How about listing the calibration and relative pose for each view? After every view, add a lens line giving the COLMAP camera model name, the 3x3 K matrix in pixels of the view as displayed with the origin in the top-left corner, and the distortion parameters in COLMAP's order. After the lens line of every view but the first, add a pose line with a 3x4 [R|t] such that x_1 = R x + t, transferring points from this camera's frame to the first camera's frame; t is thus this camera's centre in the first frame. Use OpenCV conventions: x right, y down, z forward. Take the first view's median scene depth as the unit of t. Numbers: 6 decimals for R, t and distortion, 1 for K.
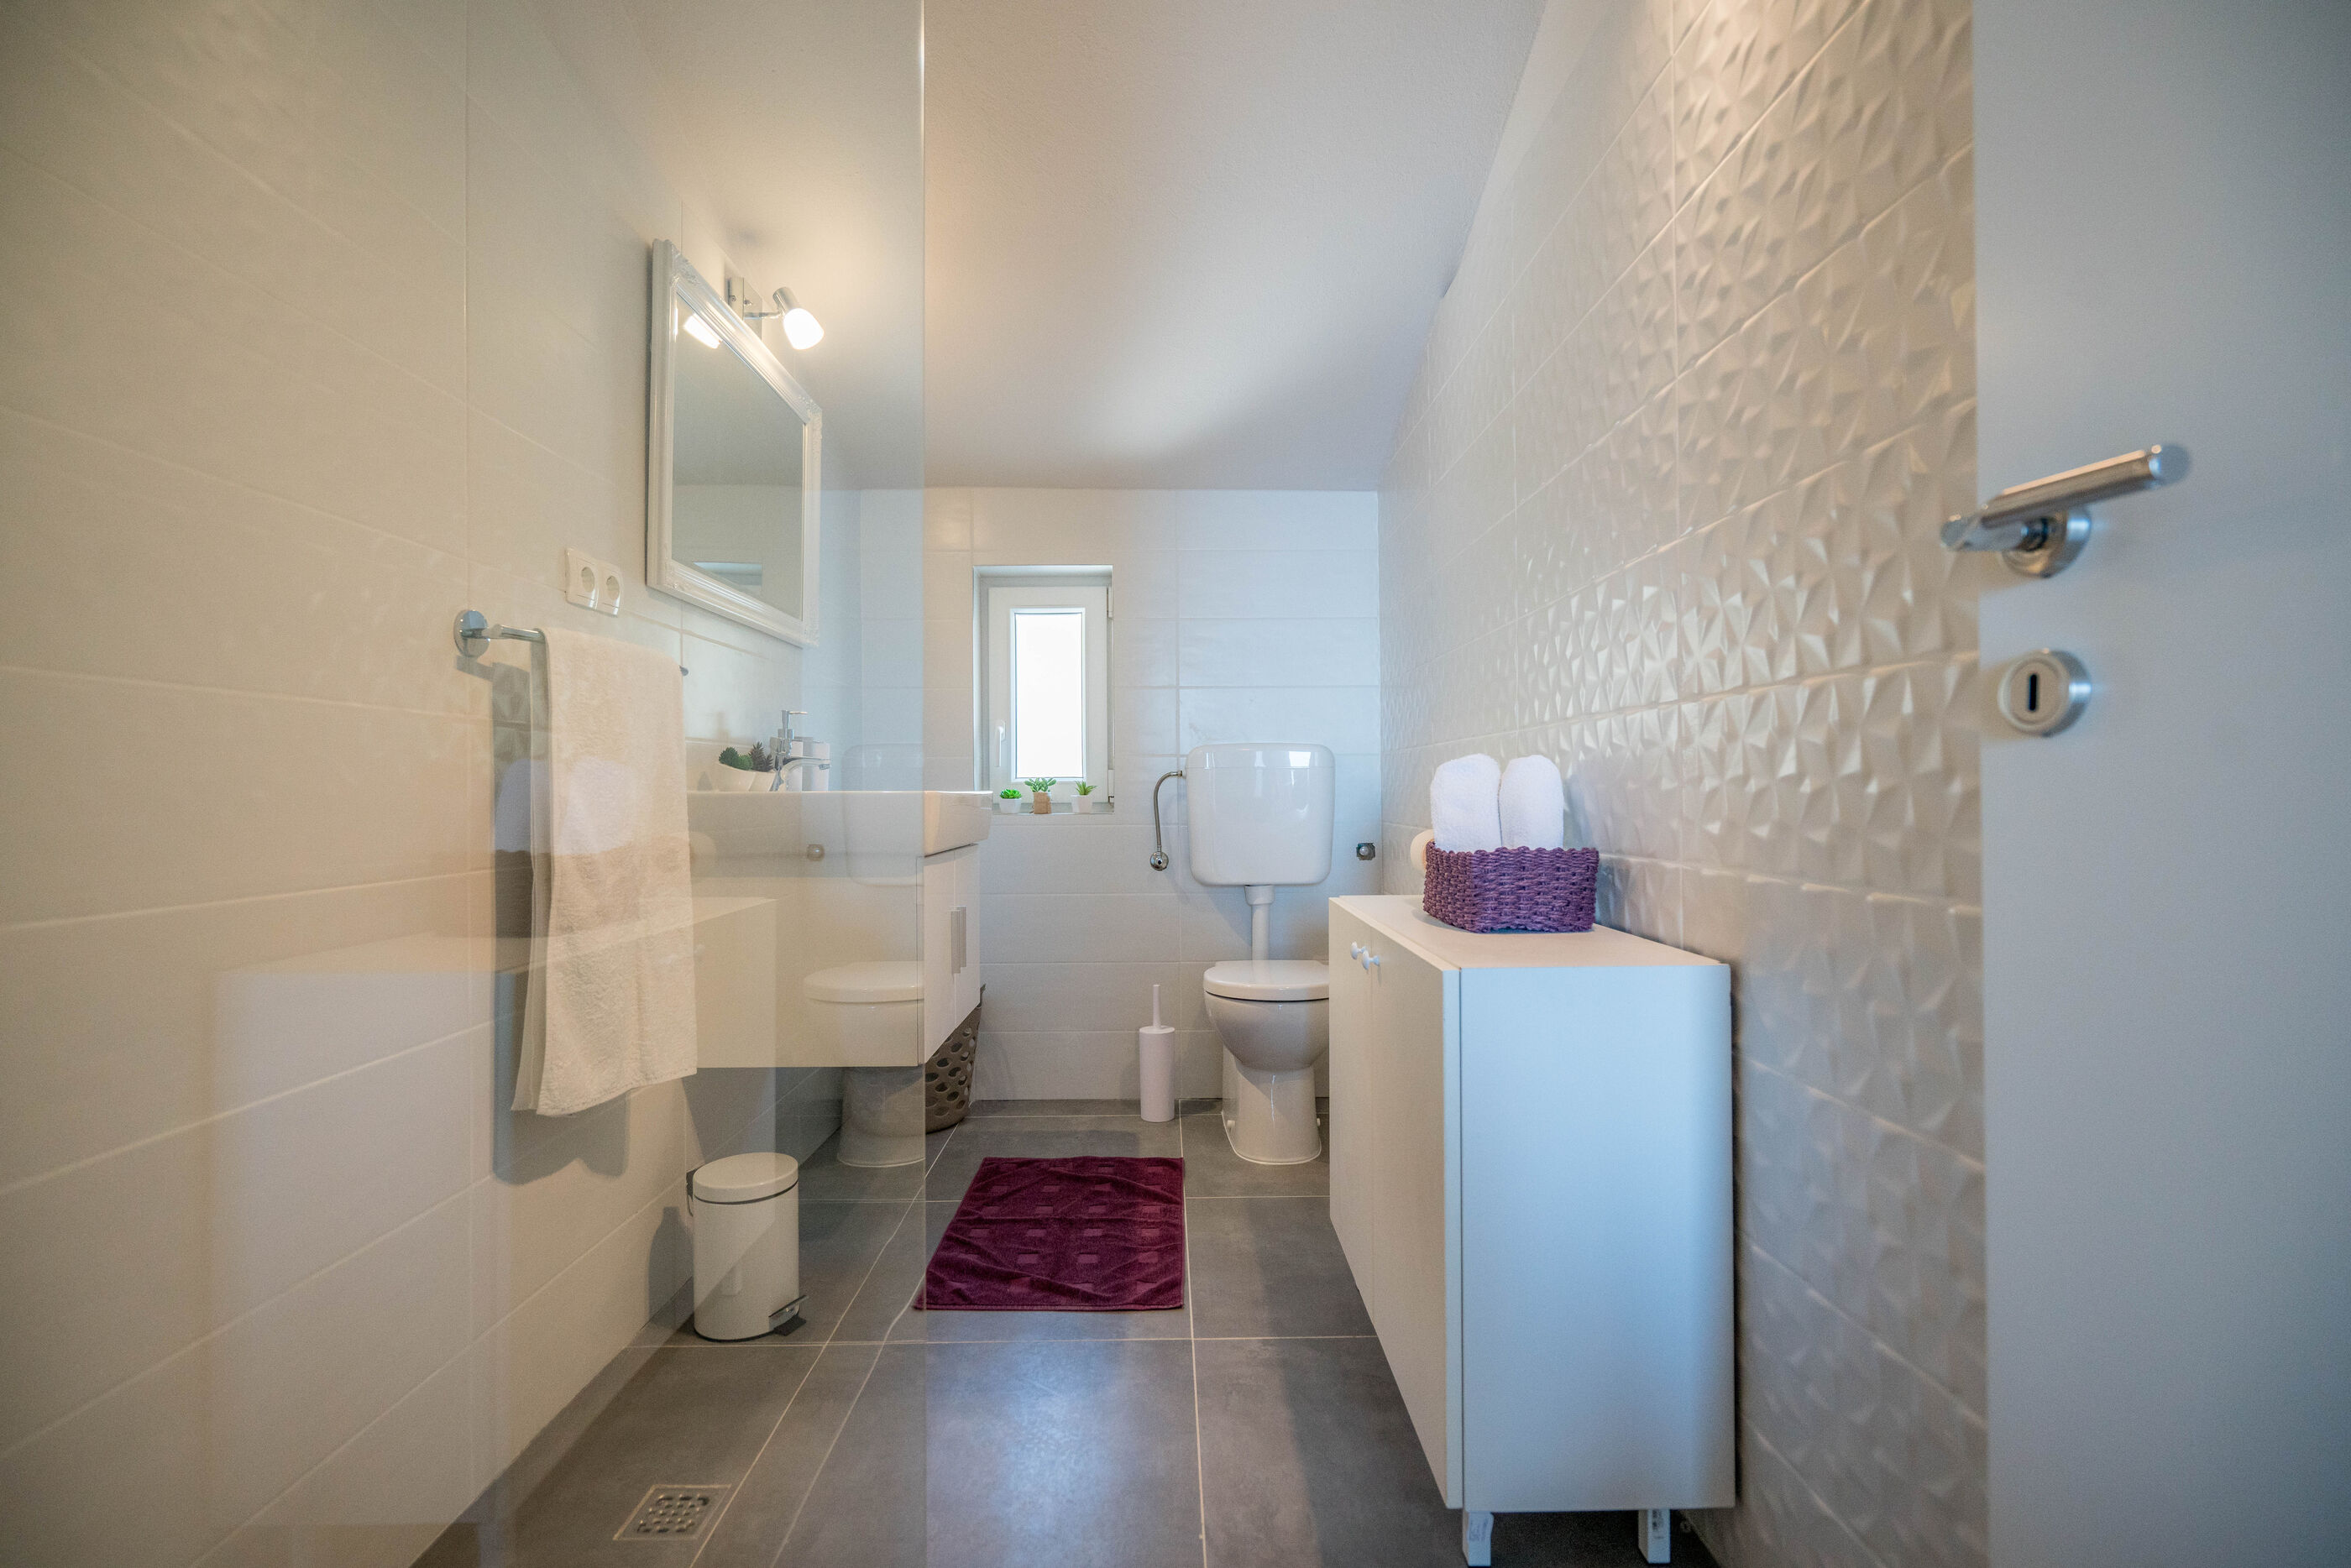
lens RADIAL K [[1053.7, 0, 1175.5], [0, 1053.7, 784.0], [0, 0, 1]] dist [-0.001400, 0.000141]
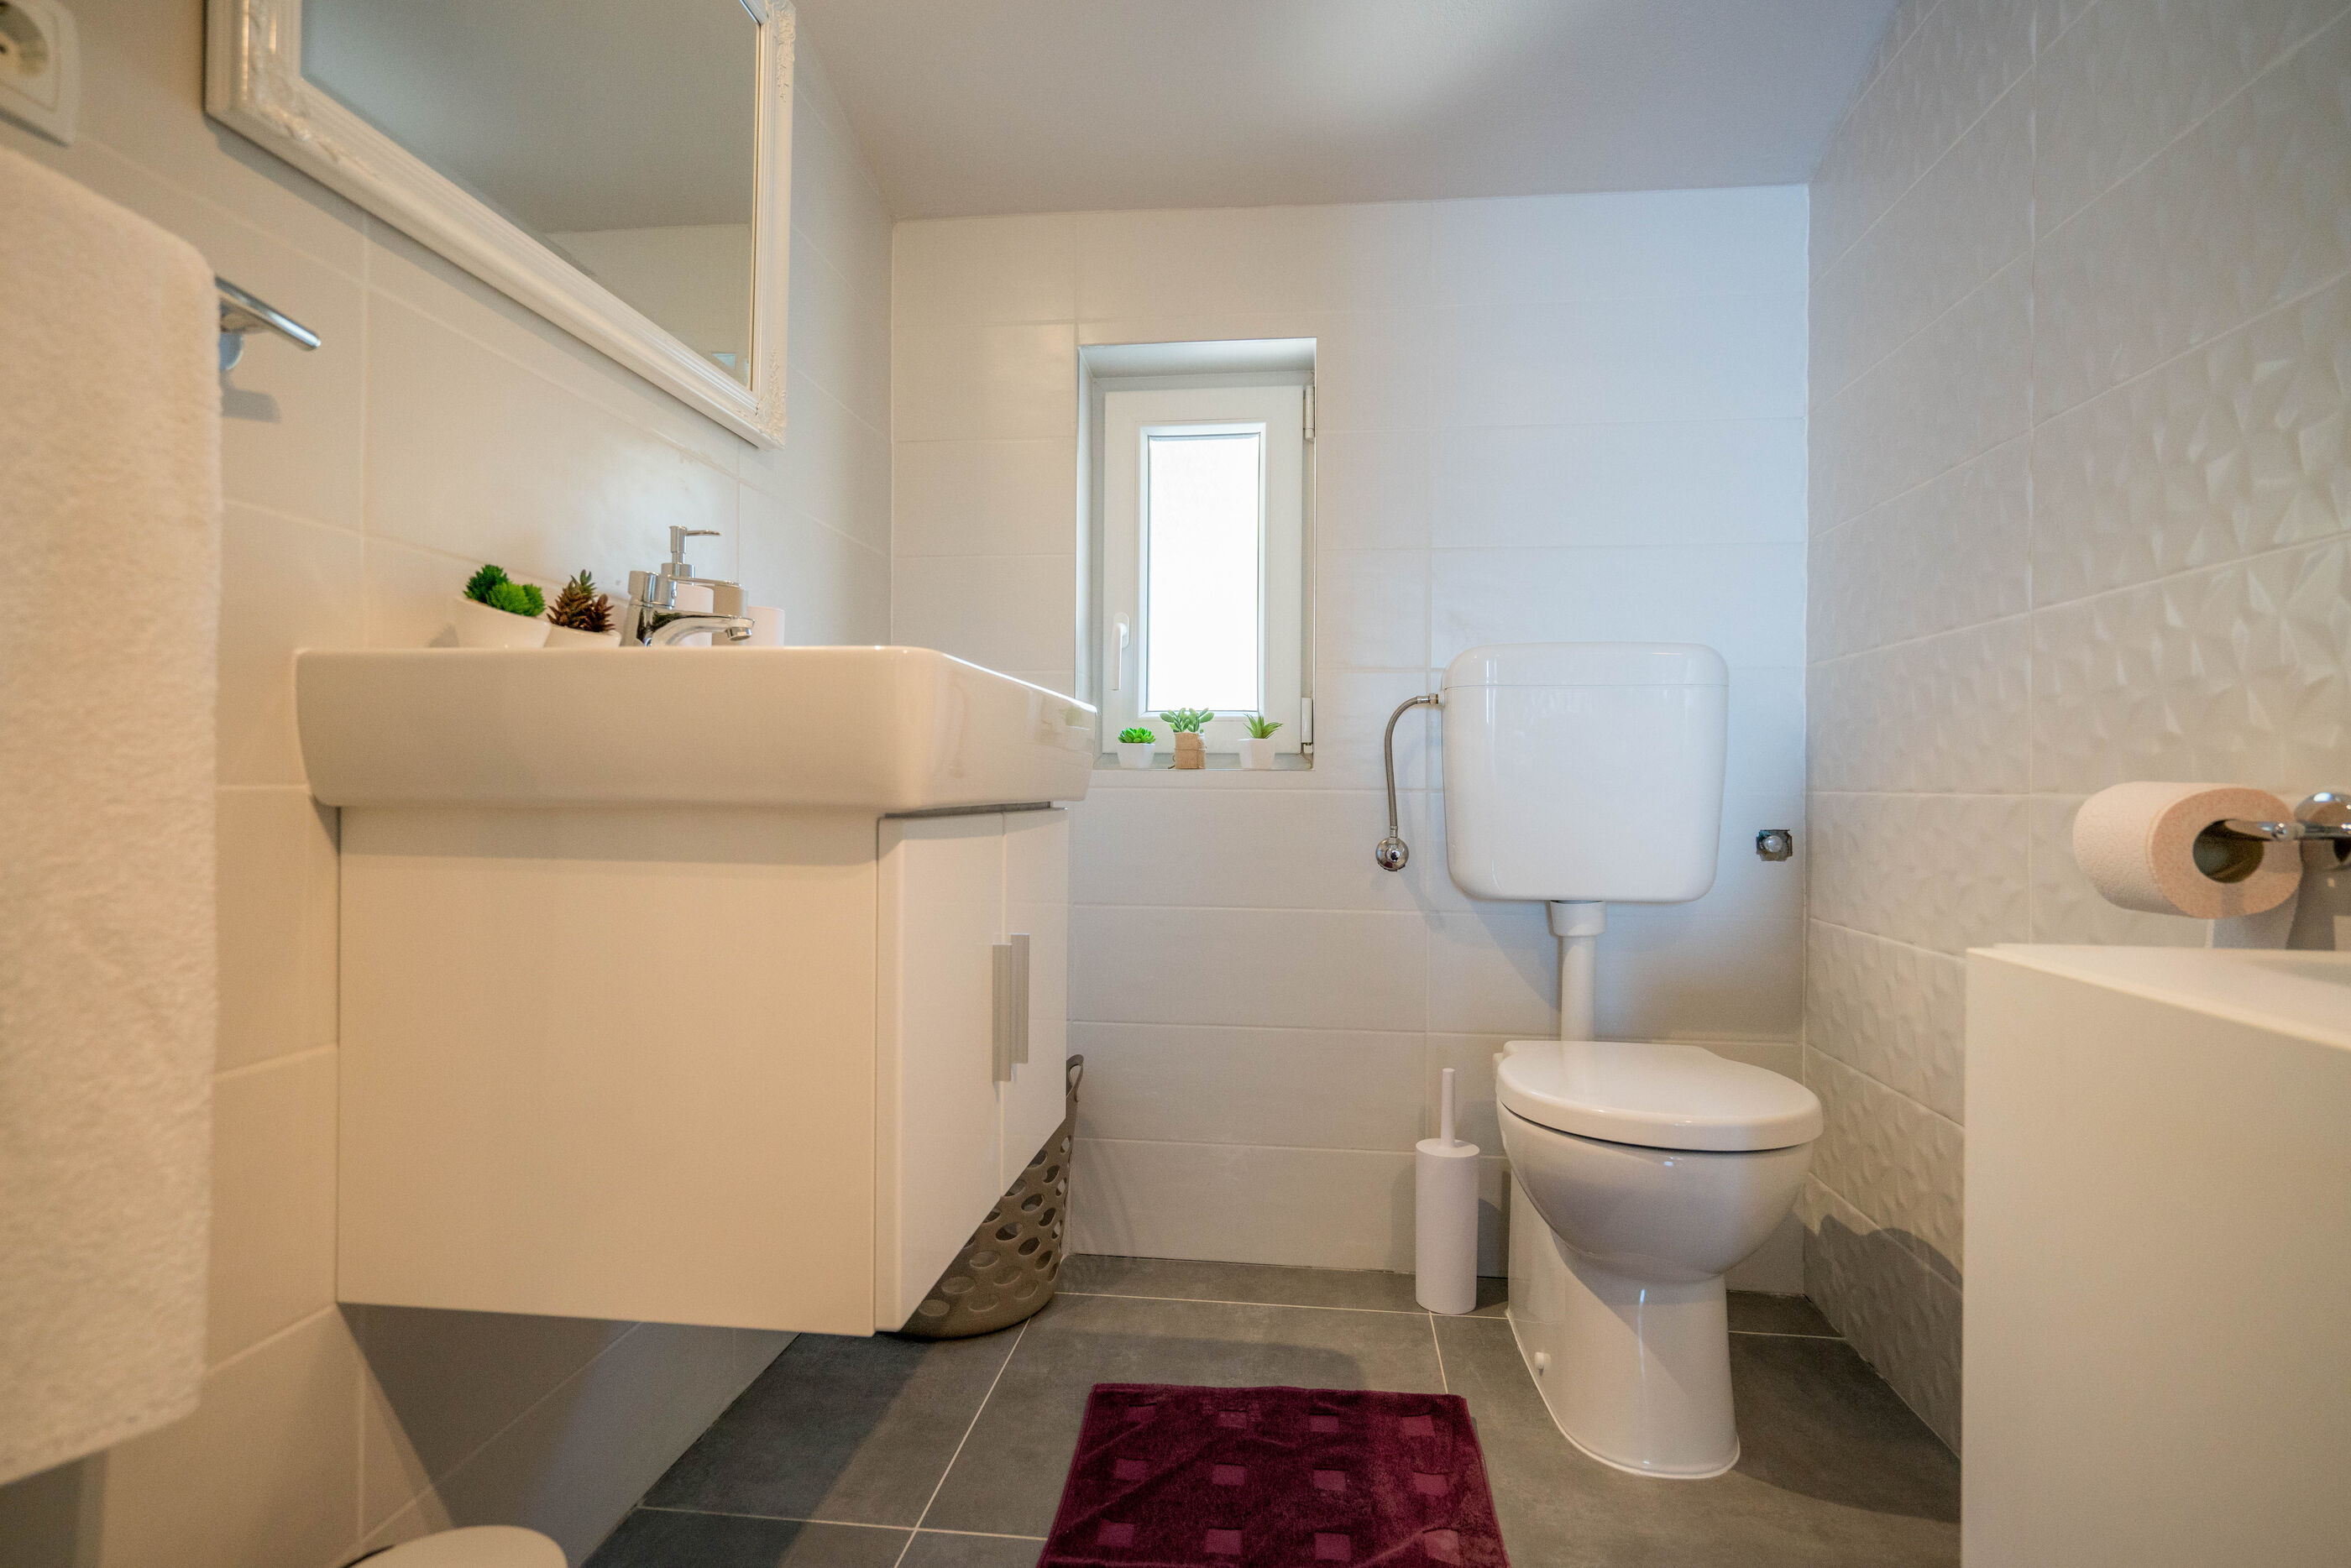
lens RADIAL K [[1210.7, 0, 1175.5], [0, 1210.7, 784.0], [0, 0, 1]] dist [0.010133, -0.000367]
pose [[0.991123, 0.013796, -0.132228, -0.046353], [-0.012602, 0.999872, 0.009862, 0.030610], [0.132347, -0.008108, 0.991170, 0.341317]]
